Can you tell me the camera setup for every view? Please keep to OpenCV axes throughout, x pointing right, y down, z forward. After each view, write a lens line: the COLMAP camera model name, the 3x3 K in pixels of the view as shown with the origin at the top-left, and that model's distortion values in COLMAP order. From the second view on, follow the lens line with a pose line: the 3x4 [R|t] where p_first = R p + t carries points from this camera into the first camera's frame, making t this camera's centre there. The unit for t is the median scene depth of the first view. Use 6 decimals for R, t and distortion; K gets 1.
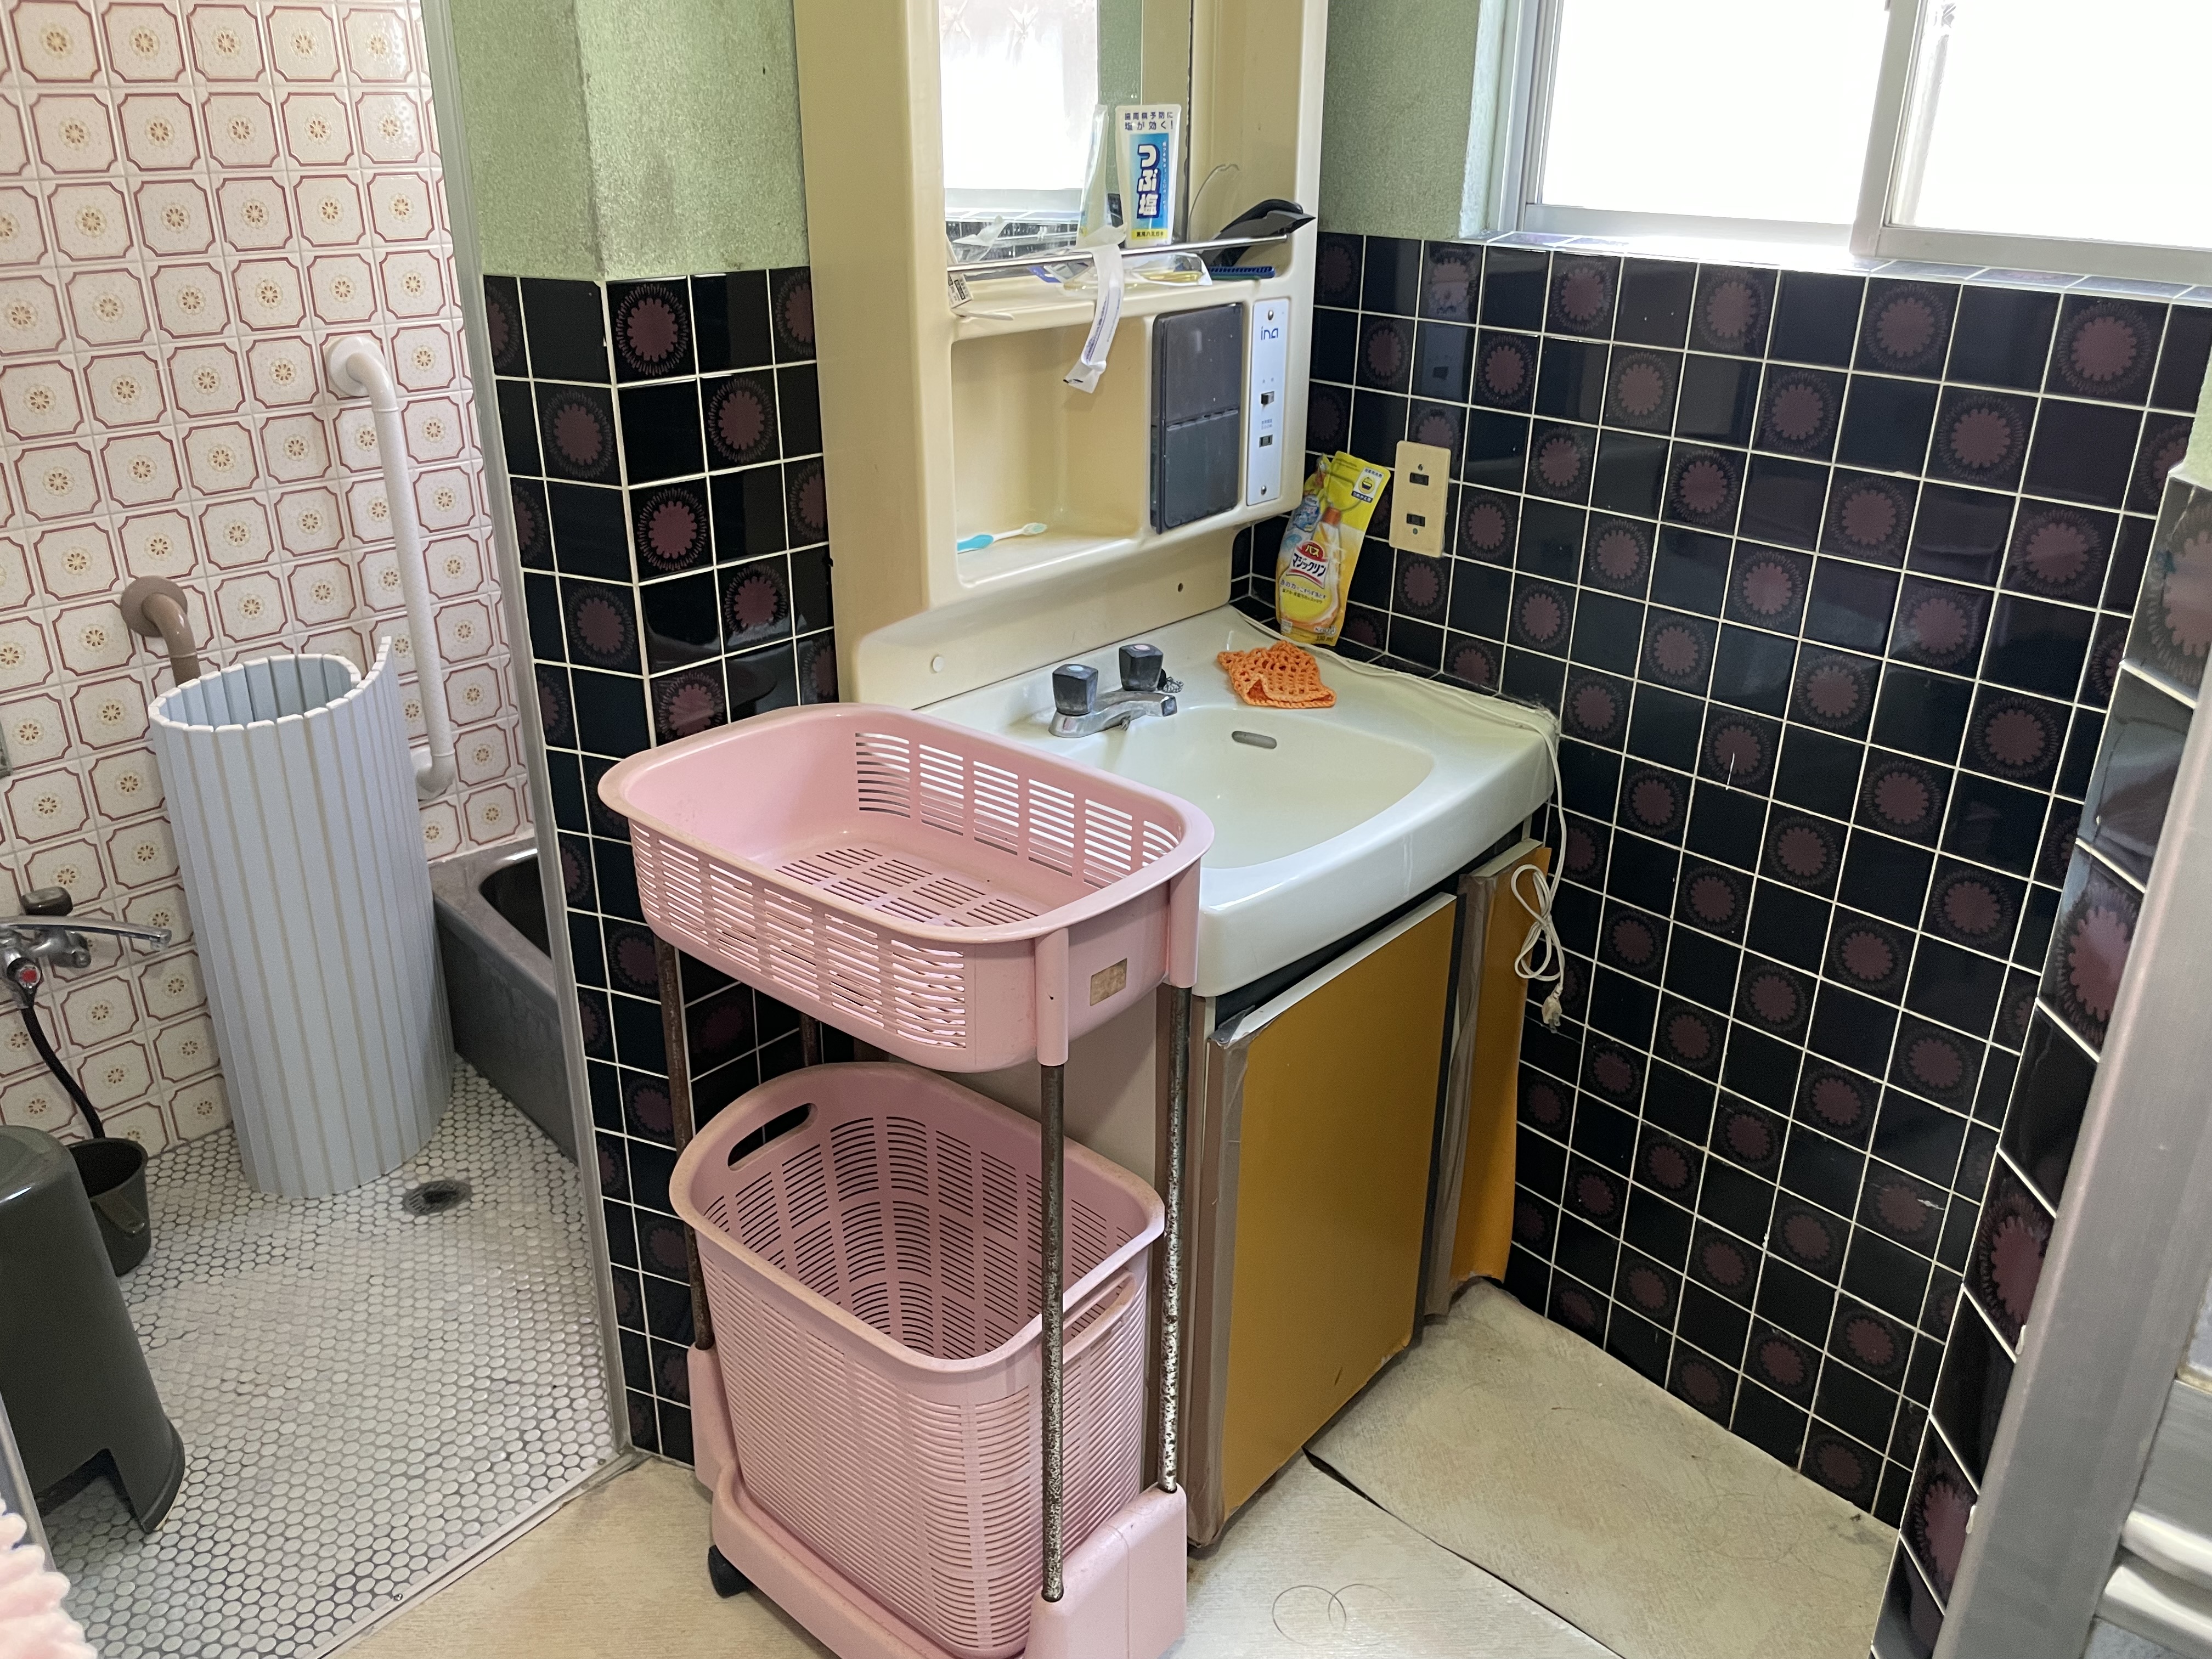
lens RADIAL K [[1712.6, 0, 1106.0], [0, 1712.6, 829.5], [0, 0, 1]] dist [0.072254, -0.076140]
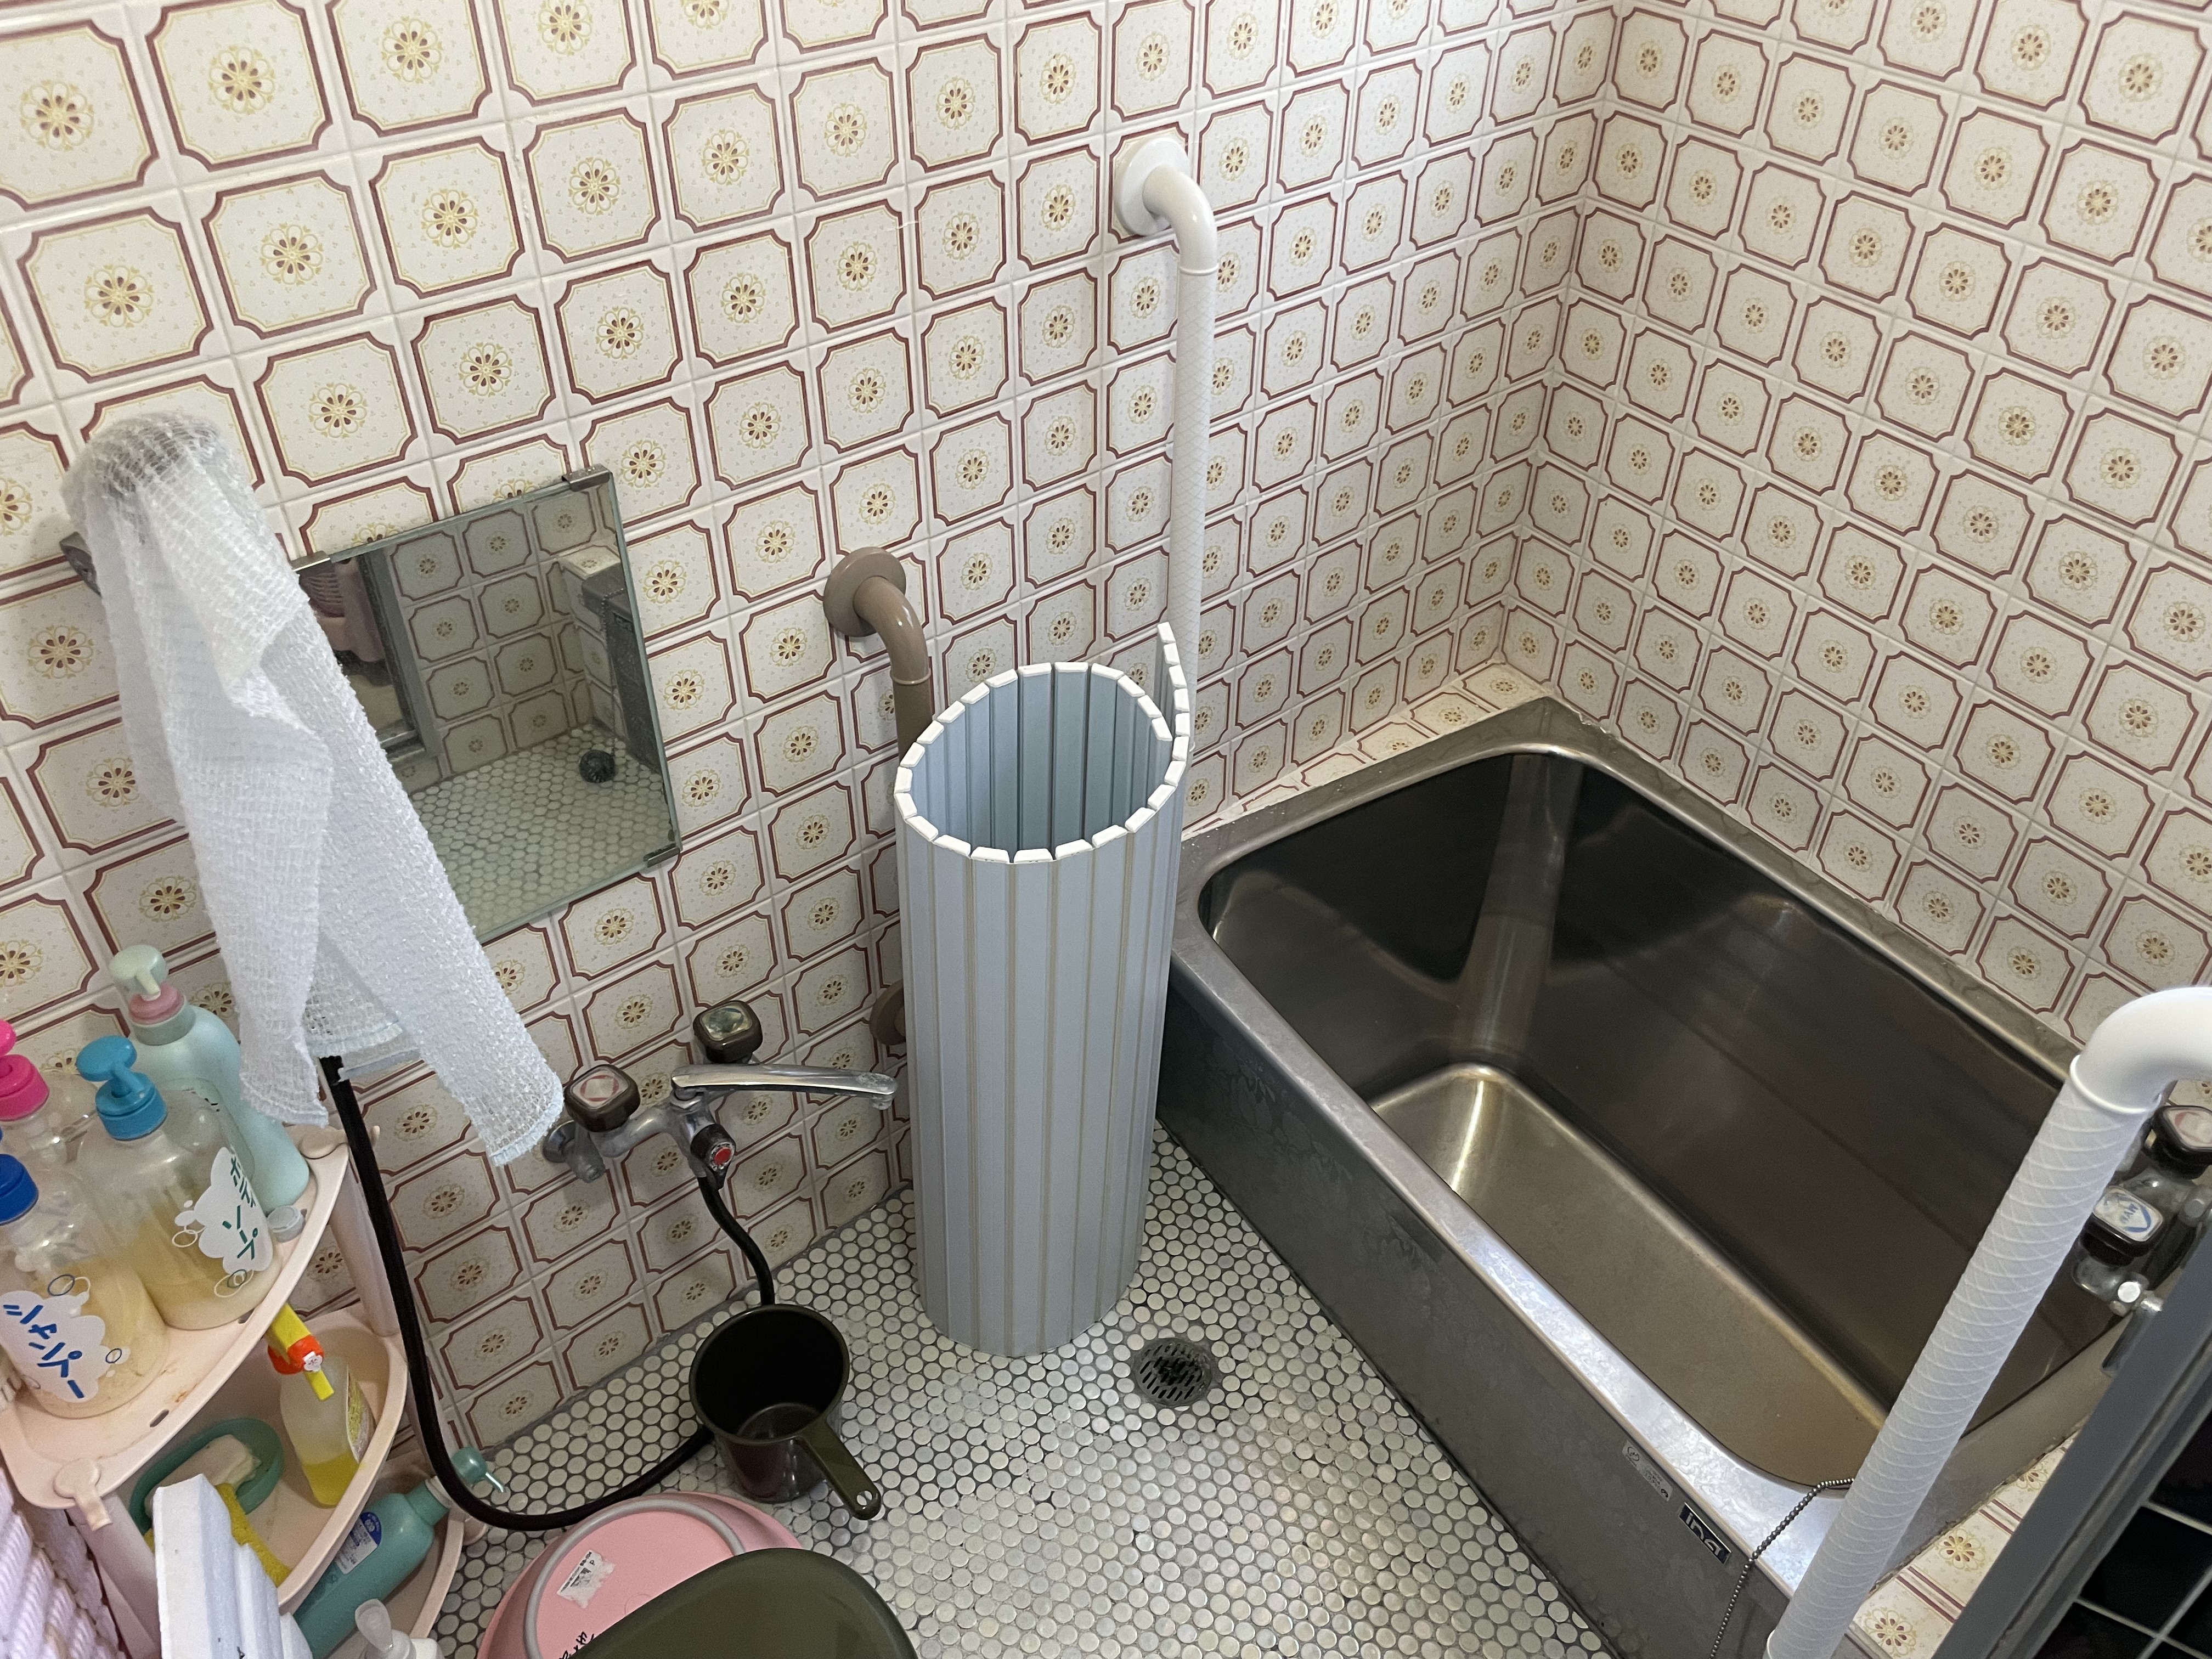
lens RADIAL K [[1712.6, 0, 1106.0], [0, 1712.6, 829.5], [0, 0, 1]] dist [0.072254, -0.076140]
pose [[0.988510, 0.095096, -0.117493, -0.363477], [-0.060757, 0.961717, 0.267224, -0.215504], [0.138407, -0.257015, 0.956445, 0.360212]]
